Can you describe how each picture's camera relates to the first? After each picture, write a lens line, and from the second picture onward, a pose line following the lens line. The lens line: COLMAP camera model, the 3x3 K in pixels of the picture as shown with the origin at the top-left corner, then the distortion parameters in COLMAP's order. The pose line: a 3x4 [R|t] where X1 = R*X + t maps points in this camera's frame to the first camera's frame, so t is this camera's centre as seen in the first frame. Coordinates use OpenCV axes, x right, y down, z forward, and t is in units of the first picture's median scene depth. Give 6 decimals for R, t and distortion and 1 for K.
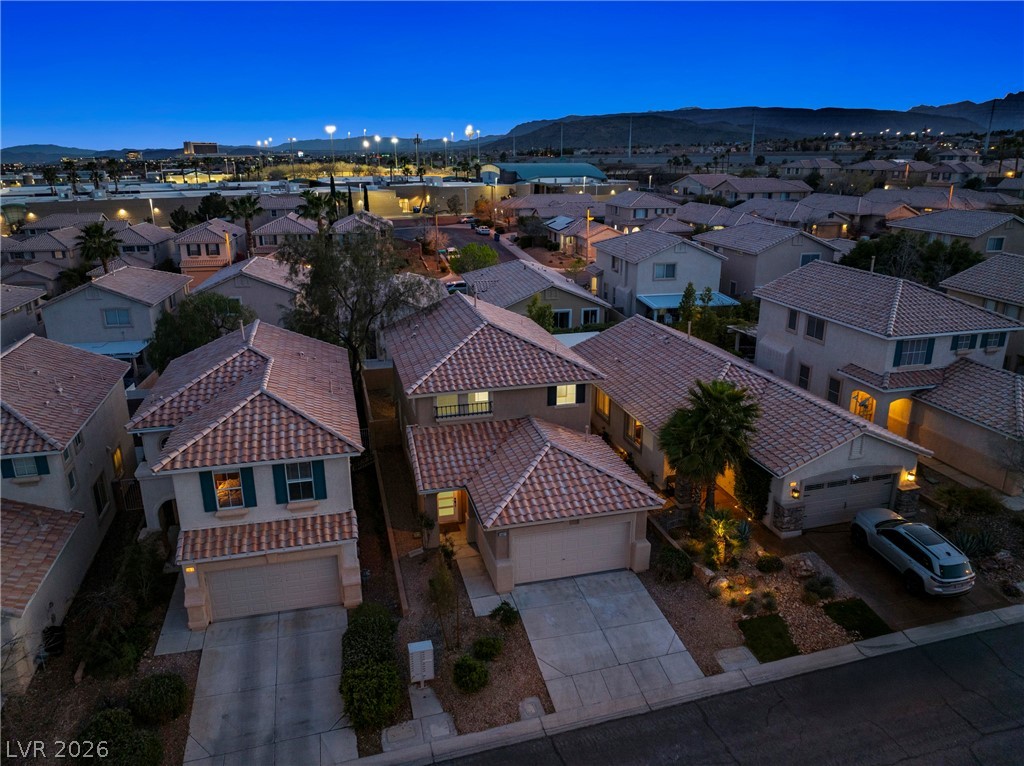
lens RADIAL K [[719.9, 0, 512.0], [0, 719.9, 382.0], [0, 0, 1]] dist [-0.050705, 0.020928]
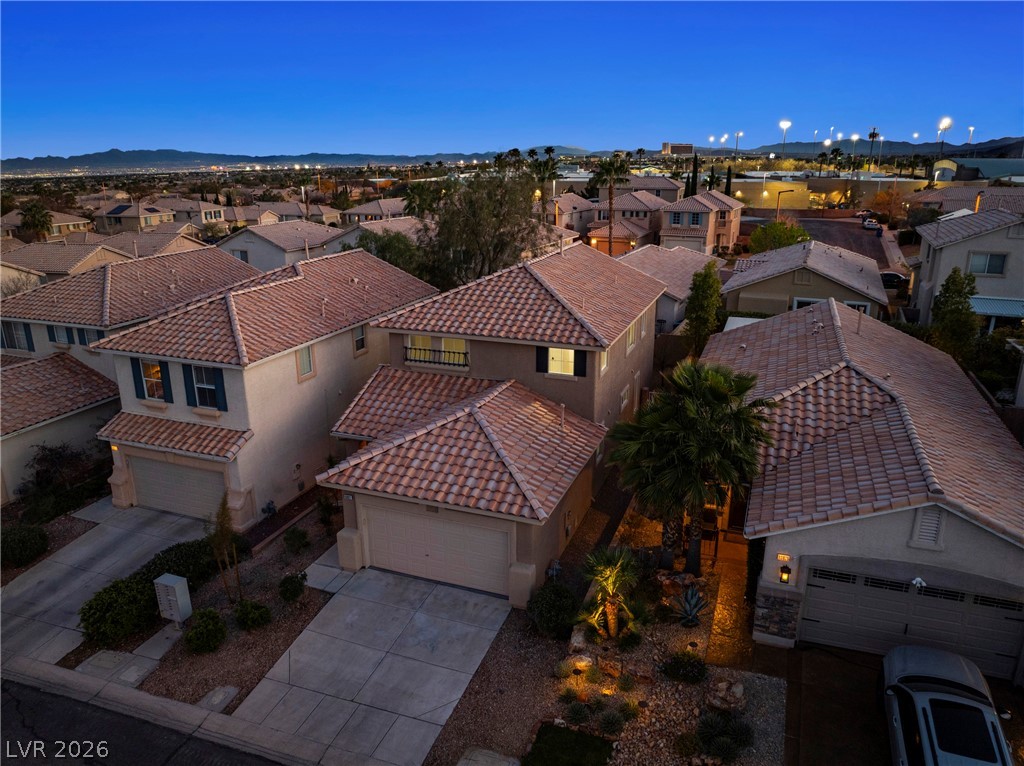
lens RADIAL K [[719.9, 0, 513.2], [0, 719.9, 381.4], [0, 0, 1]] dist [-0.050705, 0.020928]
pose [[0.817216, 0.171567, -0.550203, 0.515661], [-0.173477, 0.983616, 0.049050, 0.011248], [0.549603, 0.055363, 0.833589, 0.388296]]
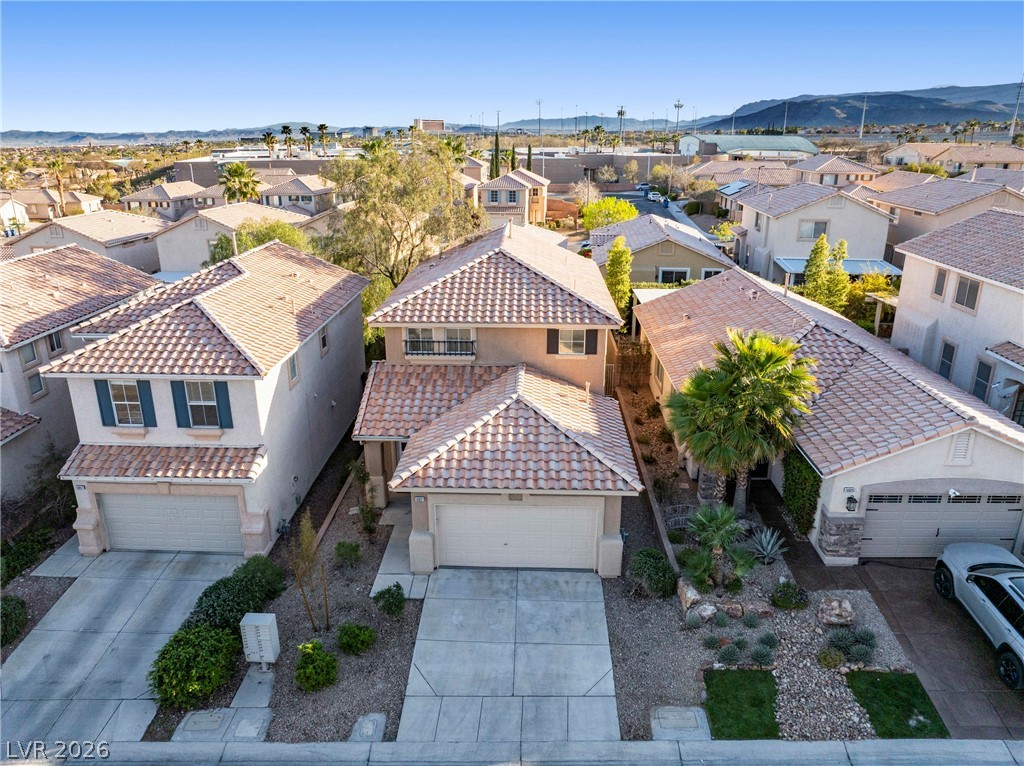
lens RADIAL K [[719.9, 0, 512.8], [0, 719.9, 382.4], [0, 0, 1]] dist [-0.050705, 0.020928]
pose [[0.959160, 0.096269, -0.265978, 0.258035], [-0.089228, 0.995268, 0.038463, 0.042502], [0.268422, -0.013159, 0.963211, 0.252955]]
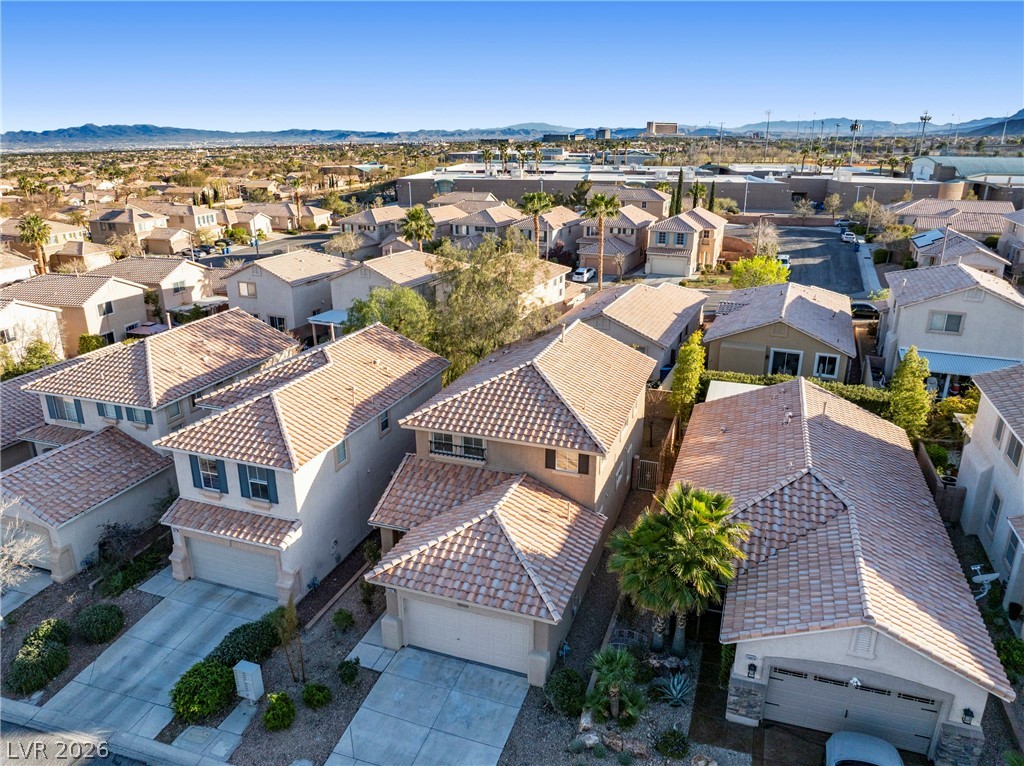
lens RADIAL K [[719.9, 0, 511.8], [0, 719.9, 381.2], [0, 0, 1]] dist [-0.050705, 0.020928]
pose [[0.828539, 0.185462, -0.528325, 0.530538], [-0.173099, 0.982172, 0.073318, -0.149191], [0.532503, 0.030706, 0.845871, 0.243941]]
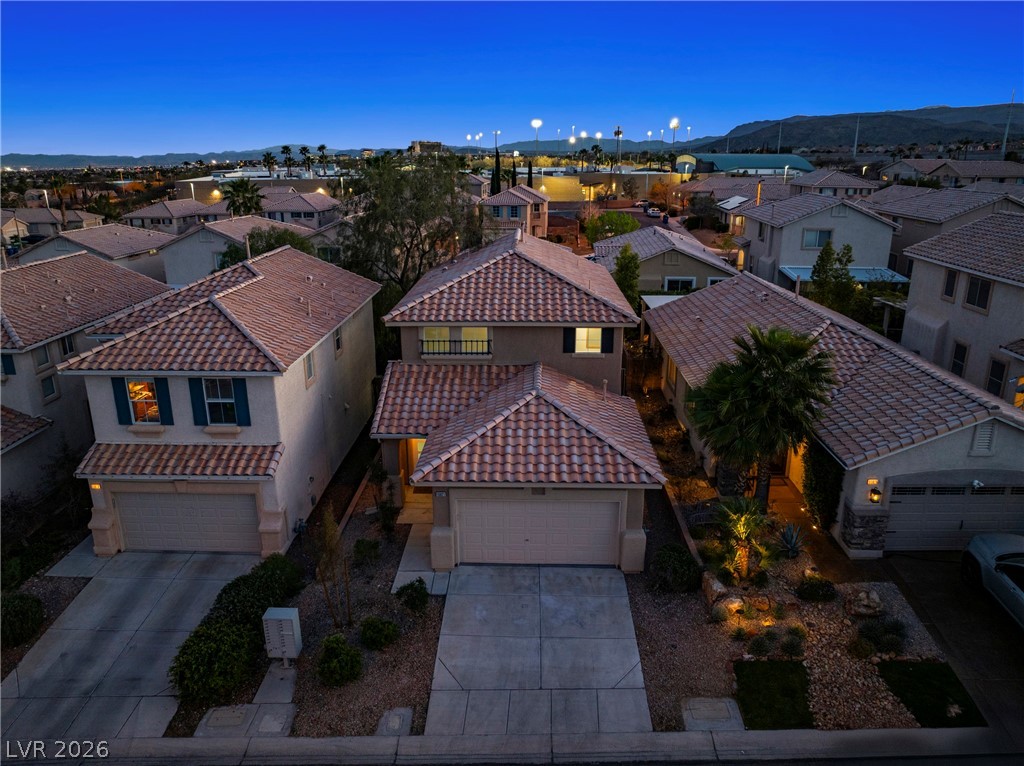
lens RADIAL K [[719.9, 0, 513.0], [0, 719.9, 381.2], [0, 0, 1]] dist [-0.050705, 0.020928]
pose [[0.960540, 0.083921, -0.265179, 0.237120], [-0.084477, 0.996382, 0.009328, 0.070264], [0.265002, 0.013442, 0.964154, 0.248134]]
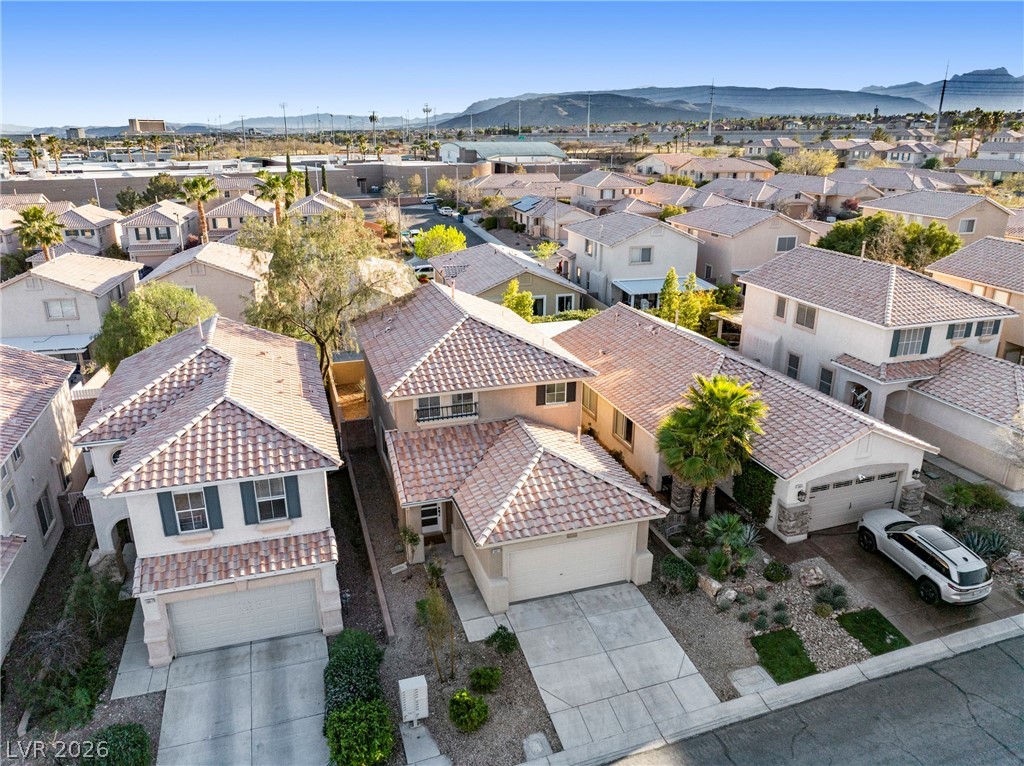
lens RADIAL K [[719.9, 0, 512.4], [0, 719.9, 383.1], [0, 0, 1]] dist [-0.050705, 0.020928]
pose [[0.998335, -0.015110, 0.055663, -0.037009], [0.013502, 0.999484, 0.029154, -0.026986], [-0.056074, -0.028354, 0.998024, 0.081128]]
